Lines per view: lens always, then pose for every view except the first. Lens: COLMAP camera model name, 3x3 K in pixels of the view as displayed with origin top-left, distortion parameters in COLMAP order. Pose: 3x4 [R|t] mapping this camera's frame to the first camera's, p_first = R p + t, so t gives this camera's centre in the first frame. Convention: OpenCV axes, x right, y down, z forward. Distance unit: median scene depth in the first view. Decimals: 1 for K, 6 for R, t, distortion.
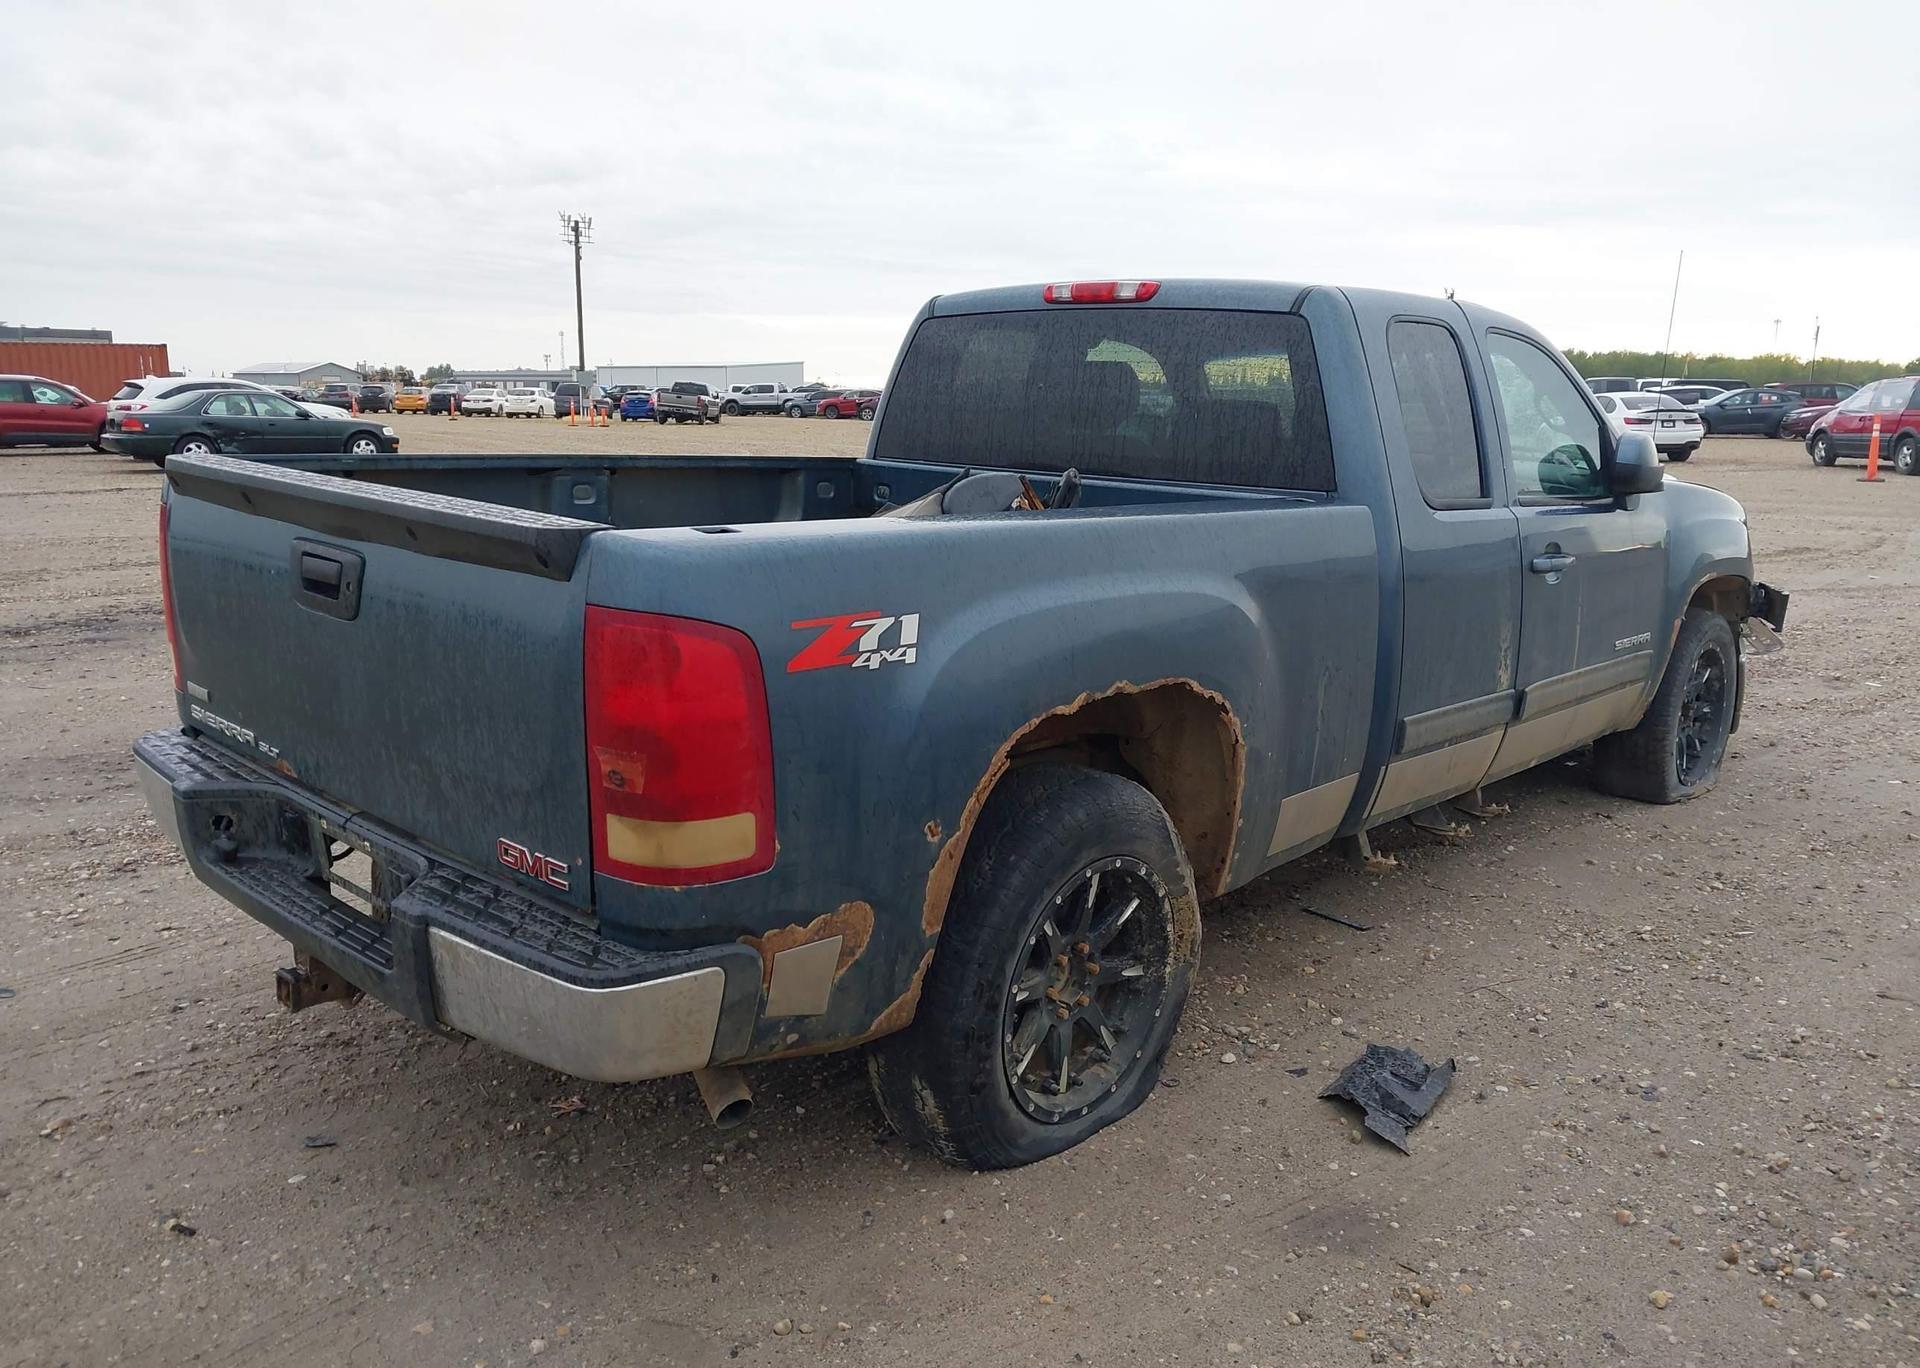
lens RADIAL K [[1528.0, 0, 960.0], [0, 1528.0, 684.0], [0, 0, 1]] dist [0.069118, -0.116288]
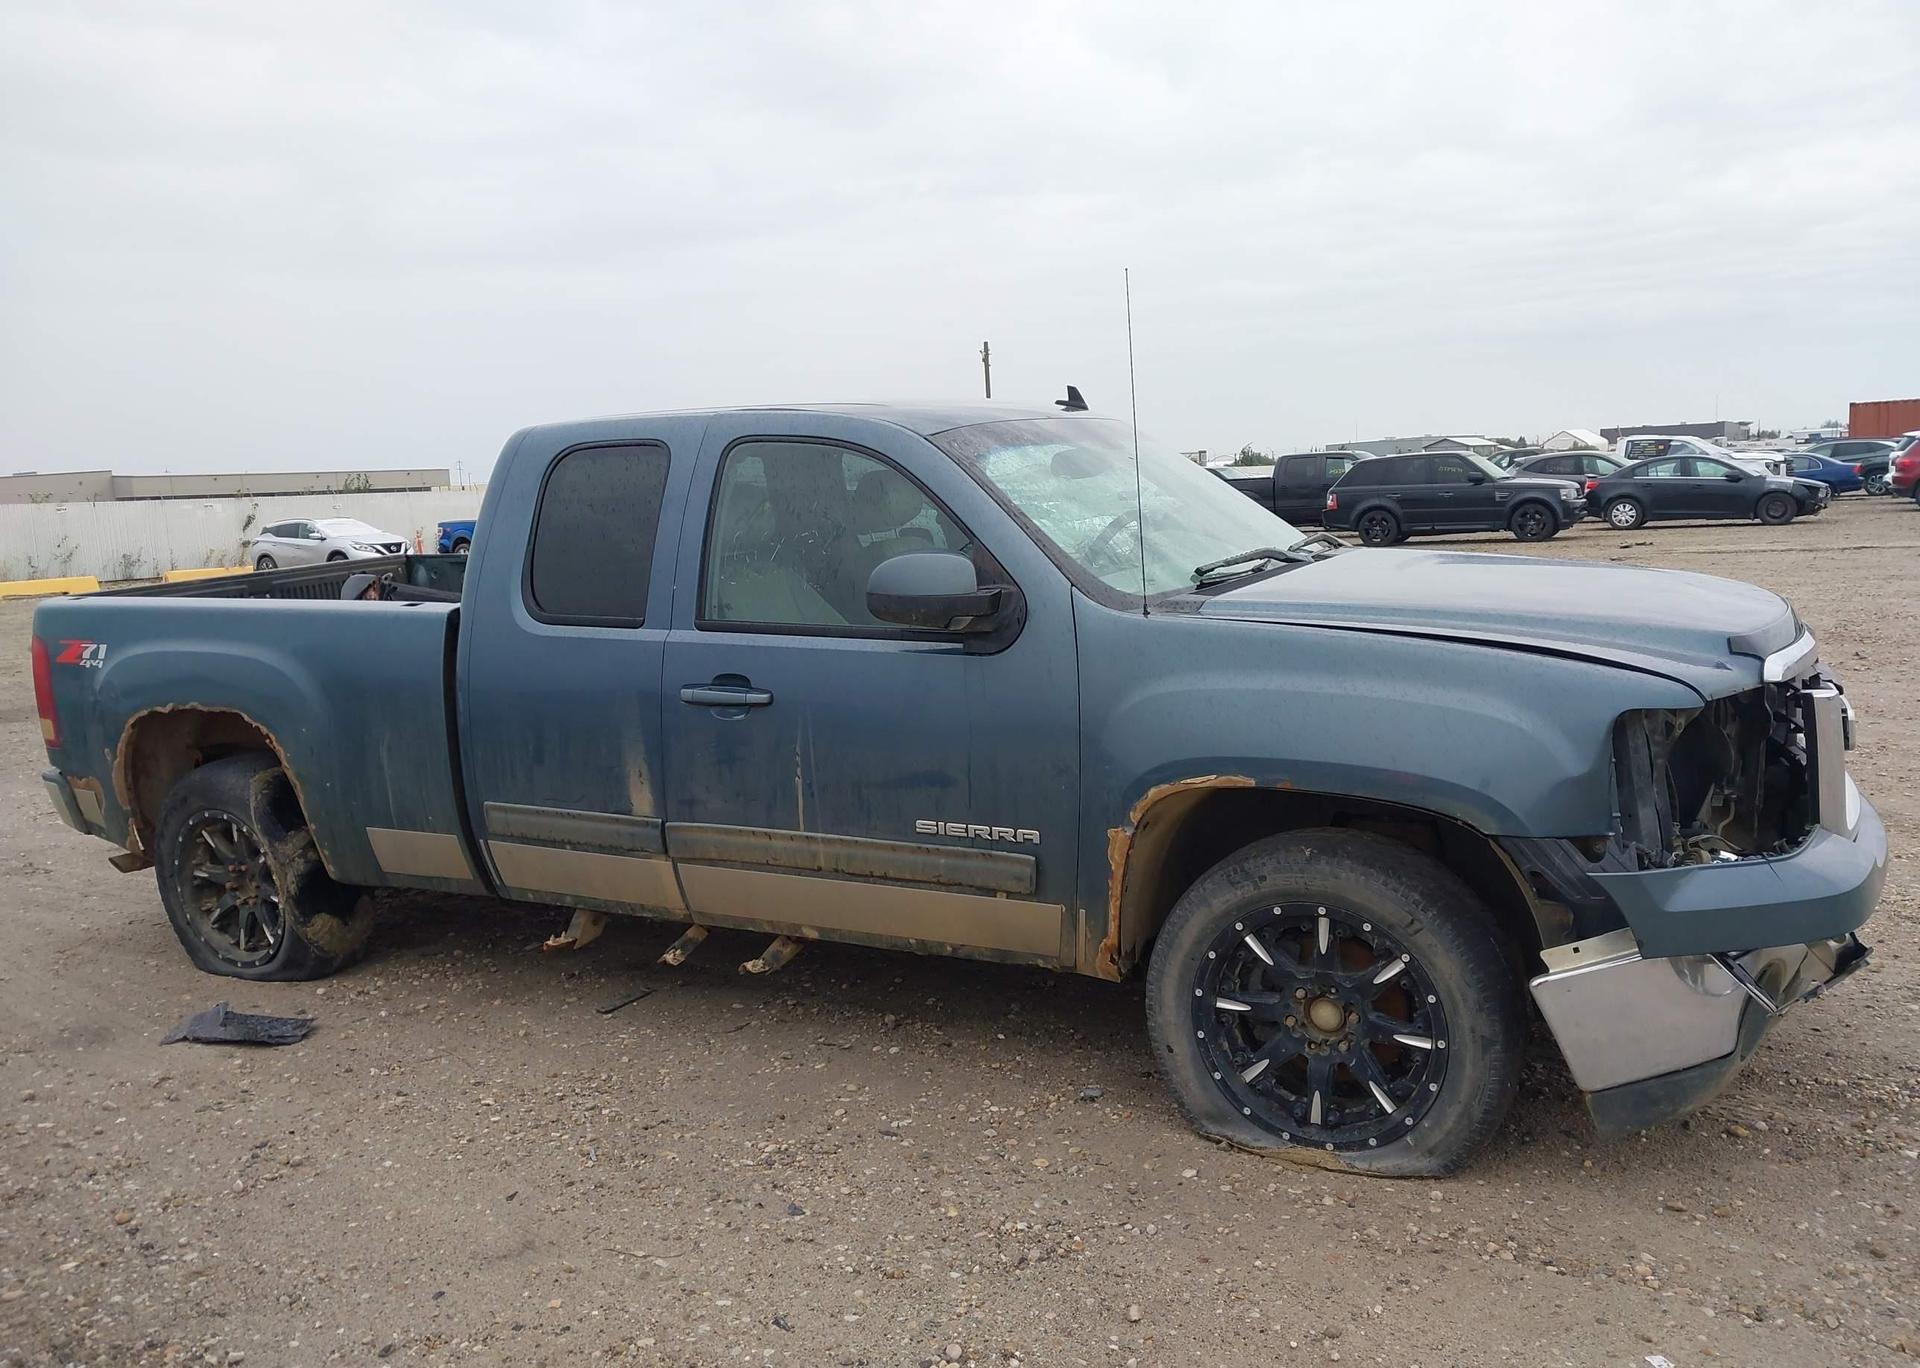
lens RADIAL K [[1549.7, 0, 955.5], [0, 1549.7, 654.4], [0, 0, 1]] dist [0.073838, -0.141711]
pose [[0.228552, 0.085771, -0.969746, 1.469534], [-0.130649, 0.989803, 0.056754, -0.195292], [0.964725, 0.113725, 0.237427, 1.039014]]
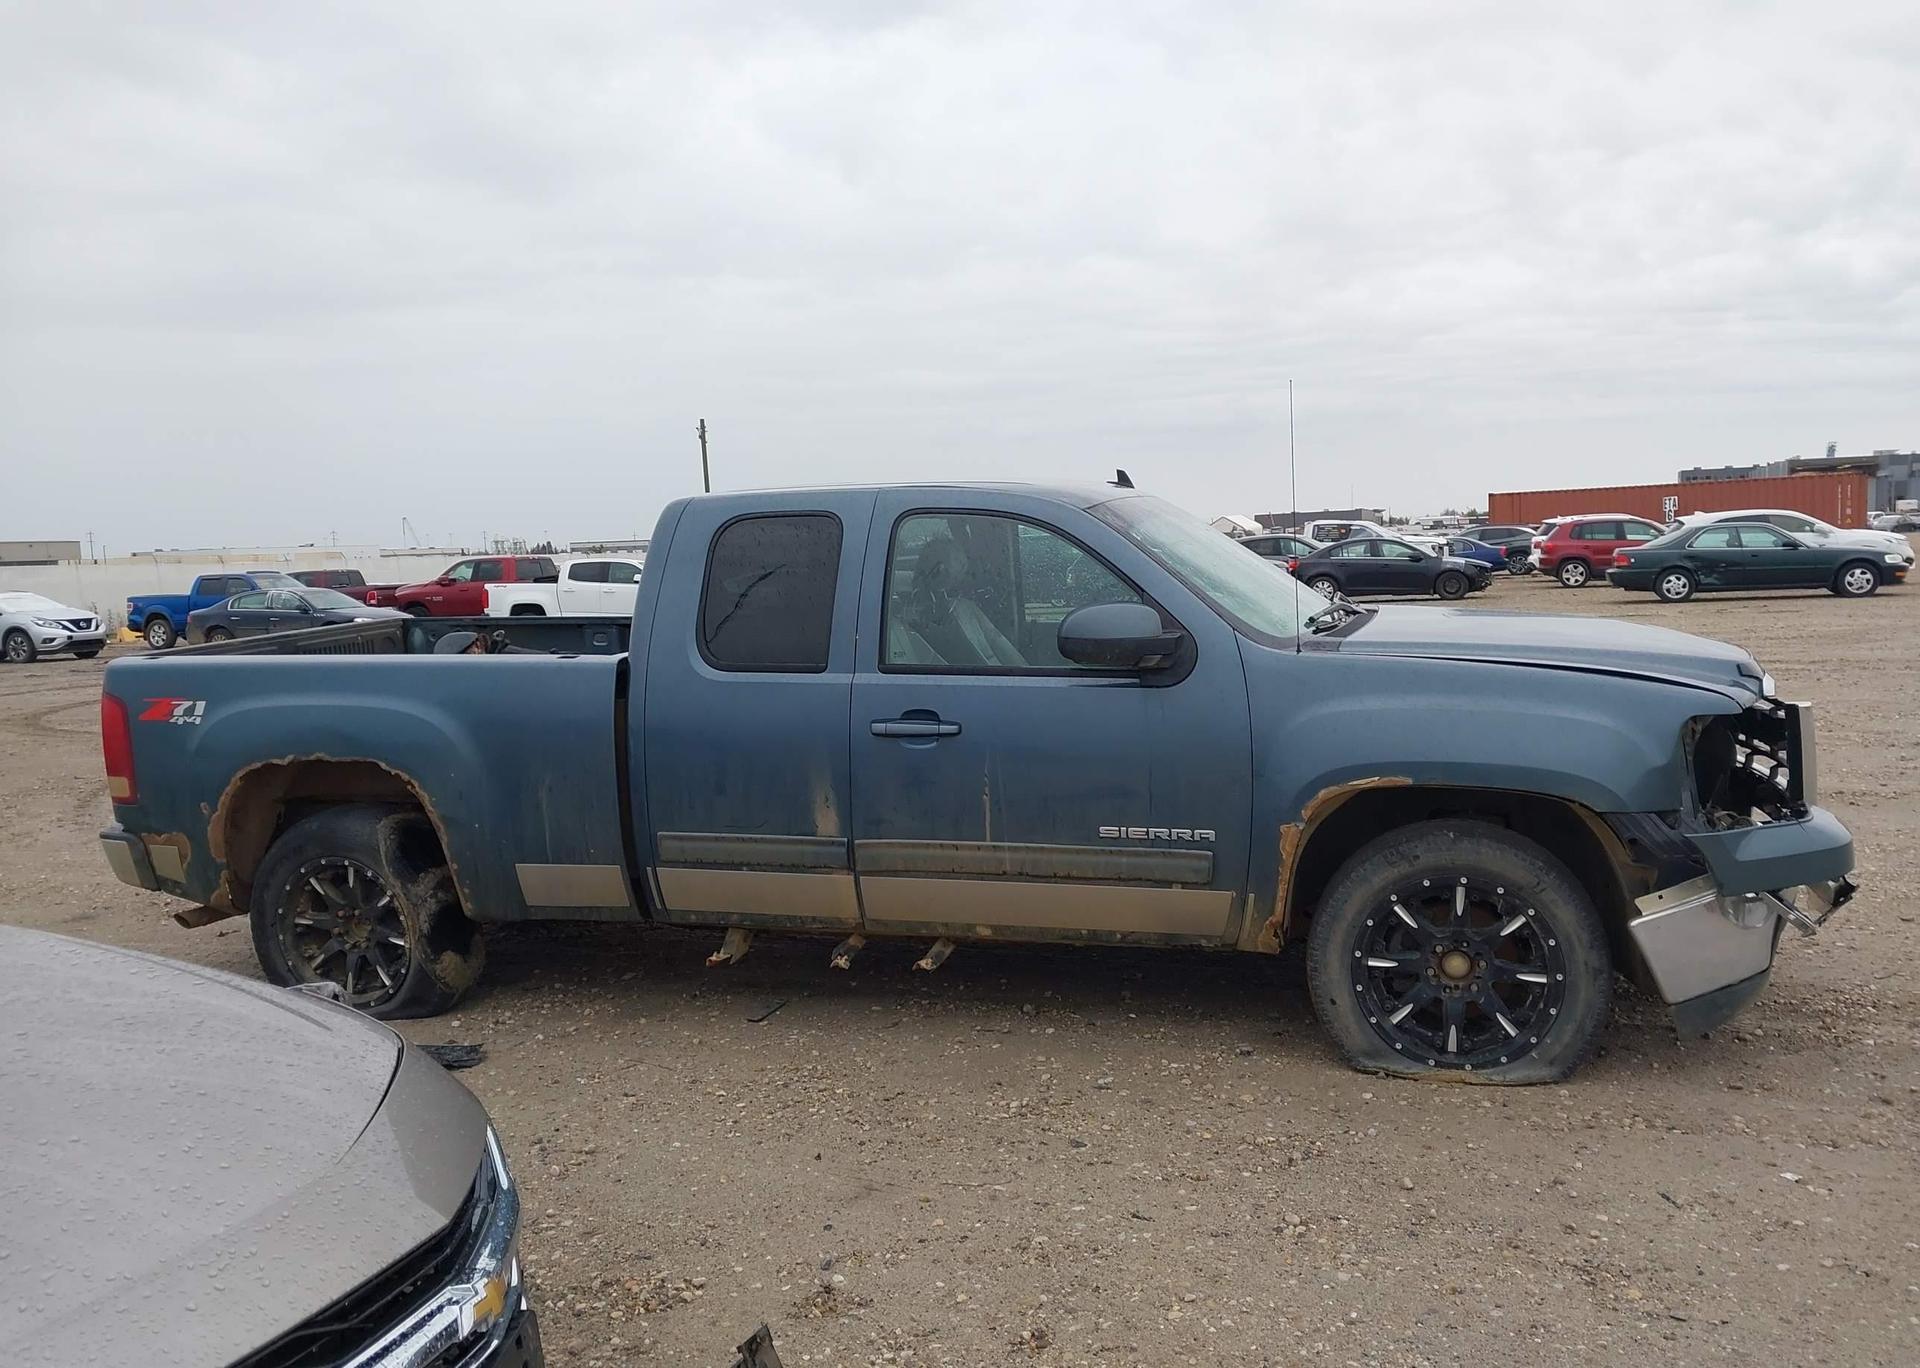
lens RADIAL K [[1544.5, 0, 965.6], [0, 1544.5, 638.9], [0, 0, 1]] dist [0.076090, -0.155090]
pose [[0.428704, 0.026448, -0.903058, 1.532681], [-0.122679, 0.992017, -0.029186, -0.128228], [0.895077, 0.123299, 0.428527, 0.653447]]
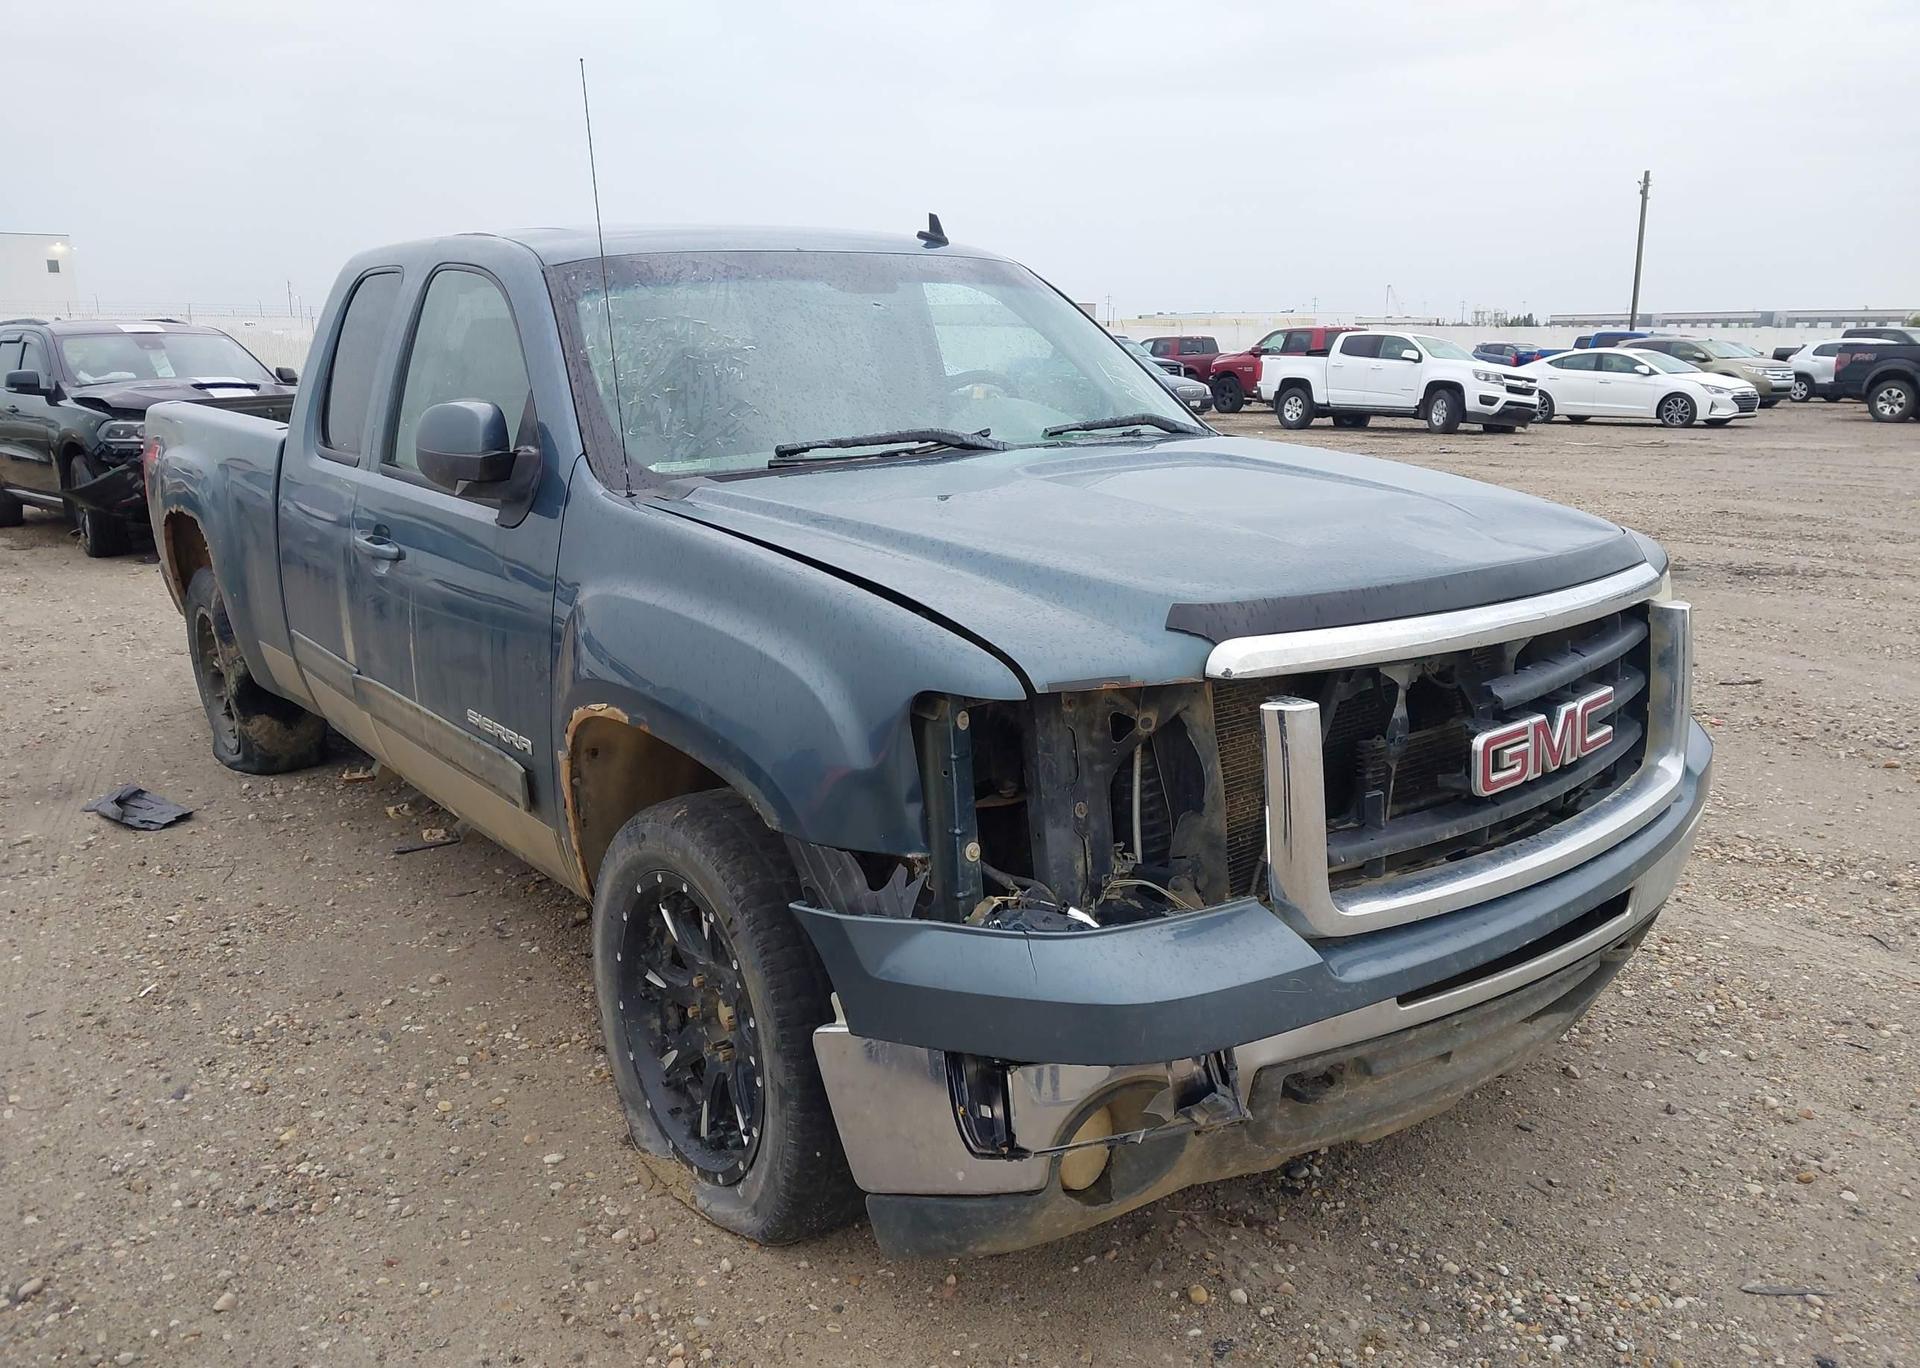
lens RADIAL K [[1528.0, 0, 960.0], [0, 1528.0, 684.0], [0, 0, 1]] dist [0.171597, -0.352099]
pose [[-0.181857, 0.204000, -0.961931, 1.311137], [-0.180889, 0.954609, 0.236645, -0.300019], [0.966544, 0.217038, -0.136701, 1.634102]]
